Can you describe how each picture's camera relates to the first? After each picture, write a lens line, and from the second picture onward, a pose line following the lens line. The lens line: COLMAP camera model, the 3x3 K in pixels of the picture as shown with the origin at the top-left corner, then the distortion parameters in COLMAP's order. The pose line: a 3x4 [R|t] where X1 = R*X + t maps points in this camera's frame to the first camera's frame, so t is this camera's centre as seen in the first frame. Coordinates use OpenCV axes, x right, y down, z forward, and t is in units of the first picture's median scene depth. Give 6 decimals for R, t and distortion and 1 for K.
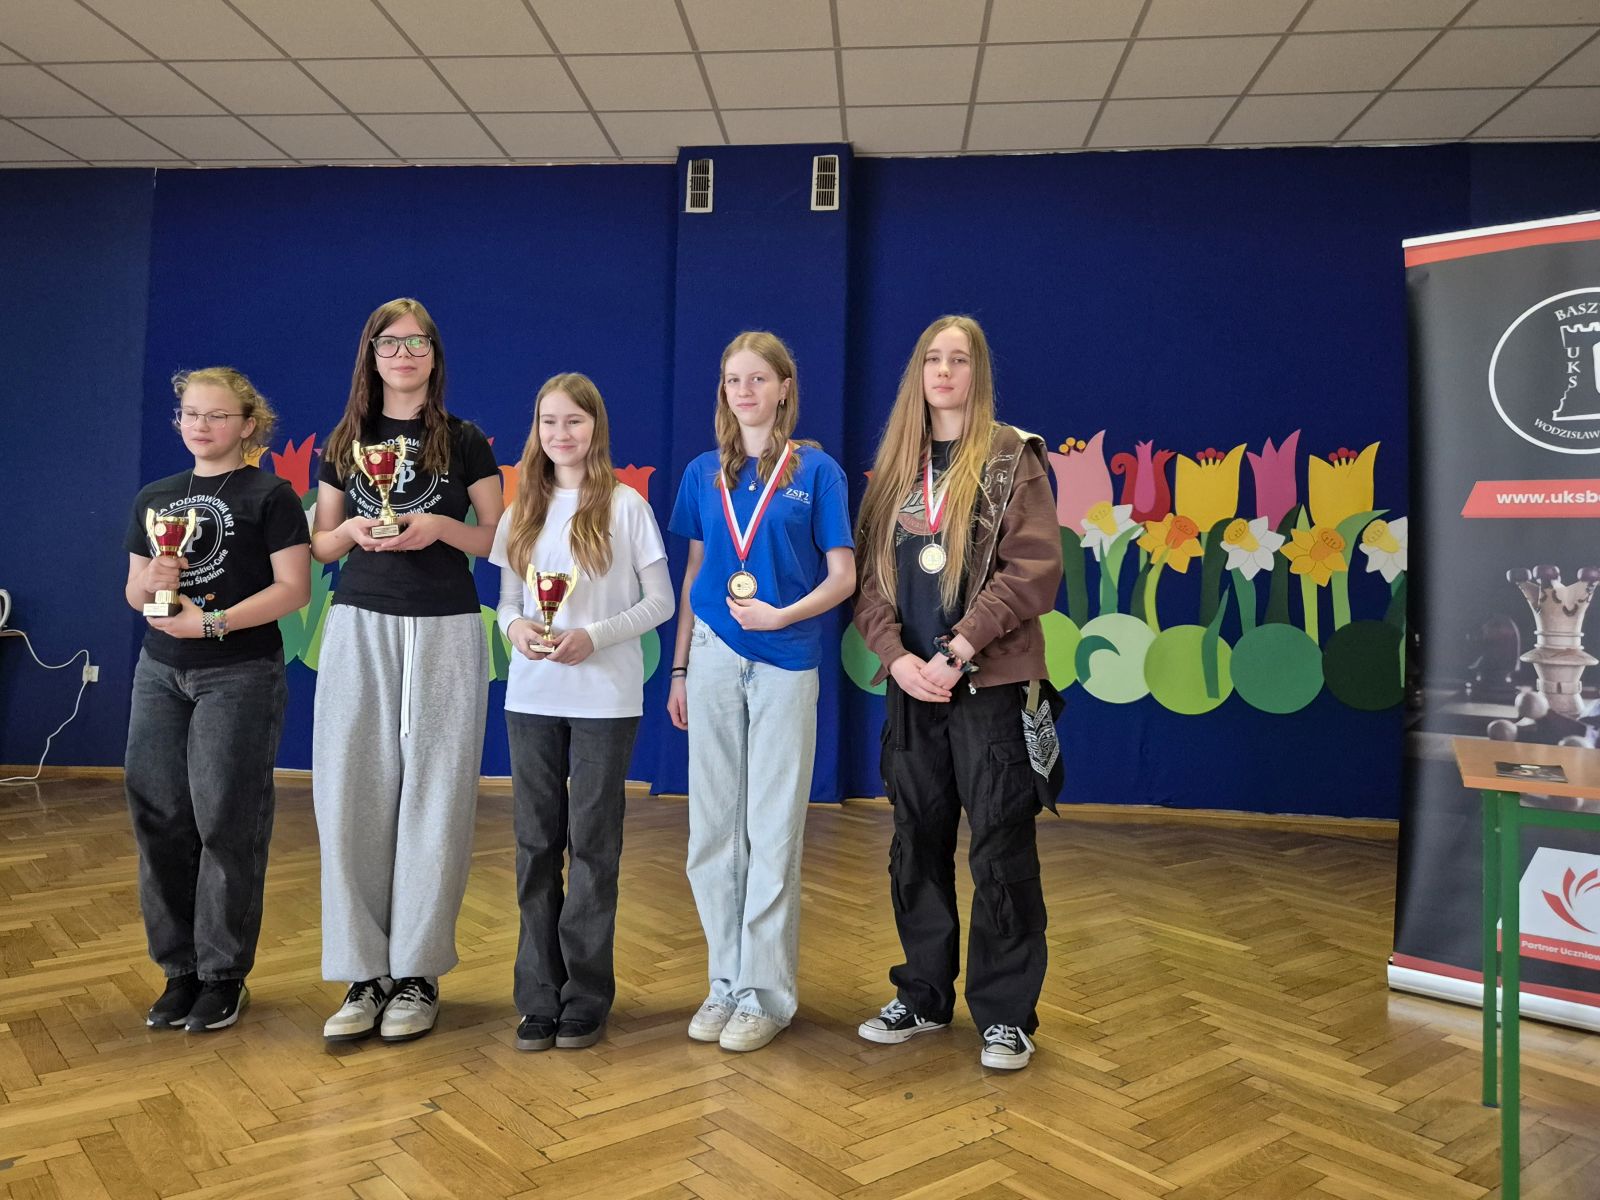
lens RADIAL K [[1188.4, 0, 762.6], [0, 1188.4, 519.9], [0, 0, 1]] dist [0.069214, -0.048343]
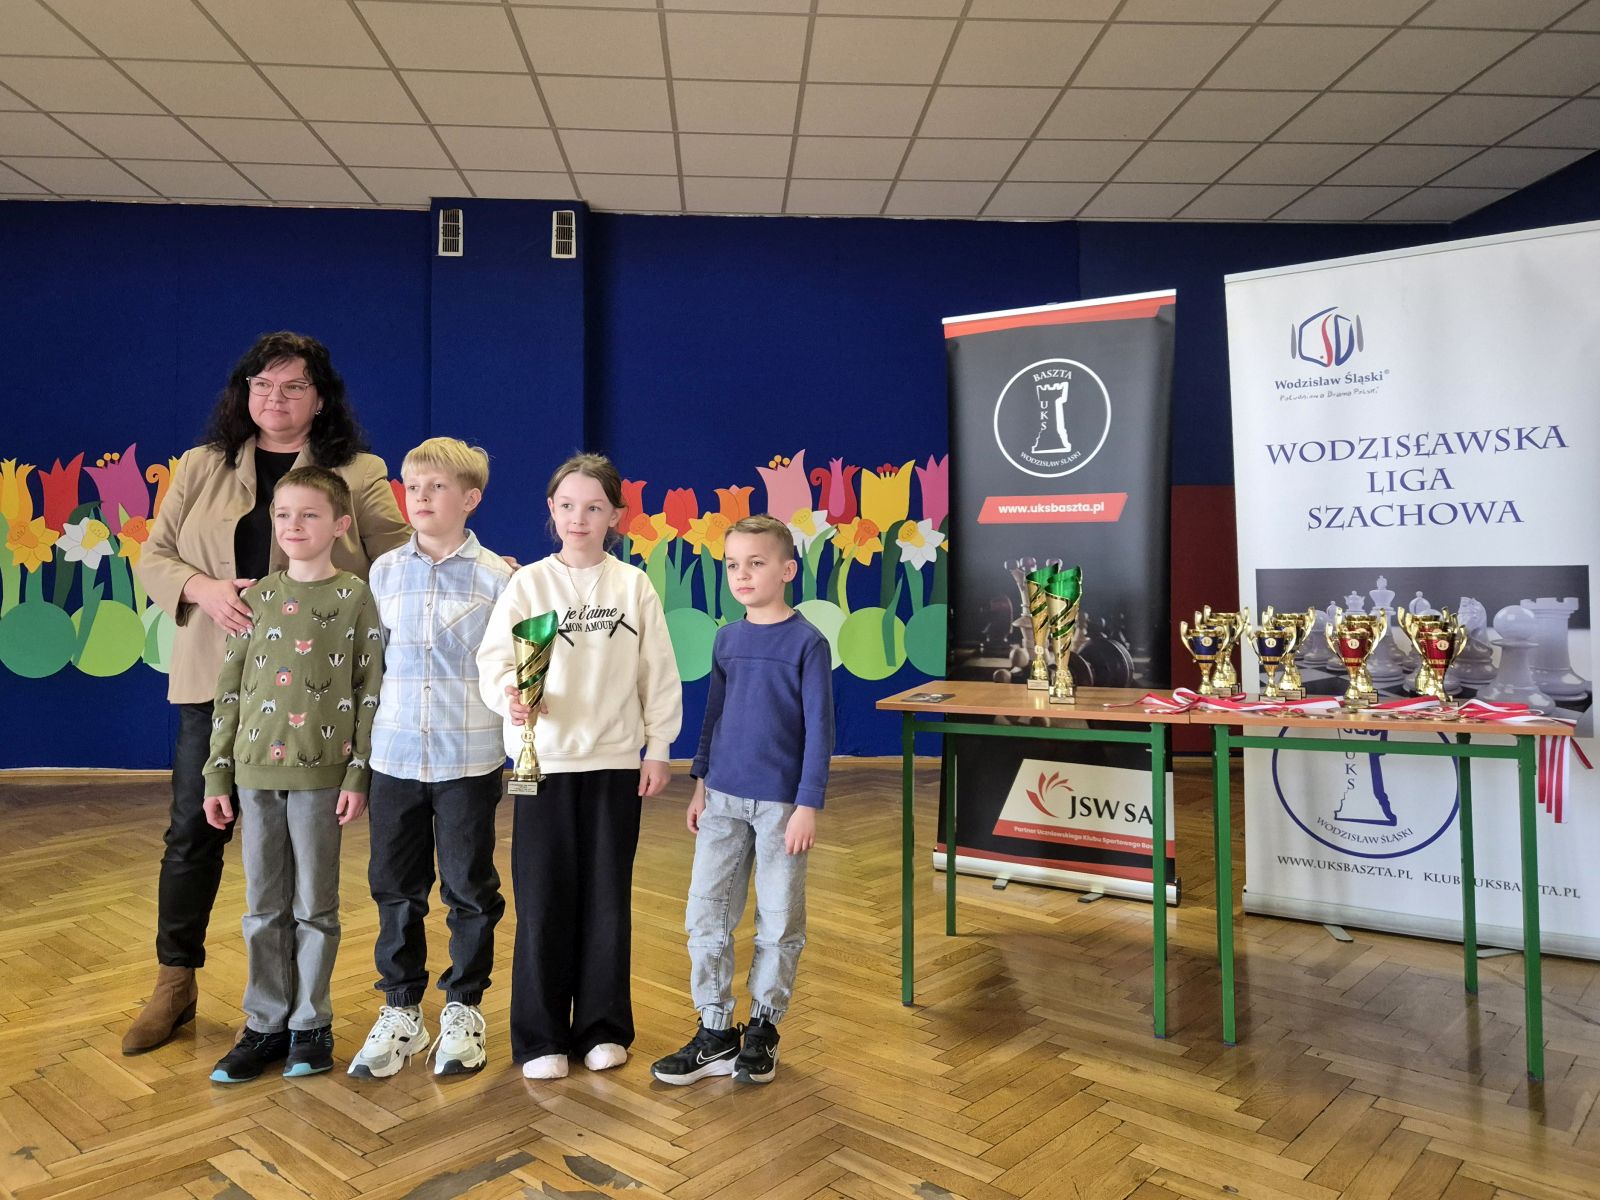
lens RADIAL K [[1144.8, 0, 802.5], [0, 1144.8, 544.0], [0, 0, 1]] dist [0.061898, -0.043883]
pose [[0.986172, -0.018320, 0.164711, 0.092291], [0.013434, 0.999437, 0.030729, -0.014628], [-0.165182, -0.028092, 0.985863, -0.146503]]
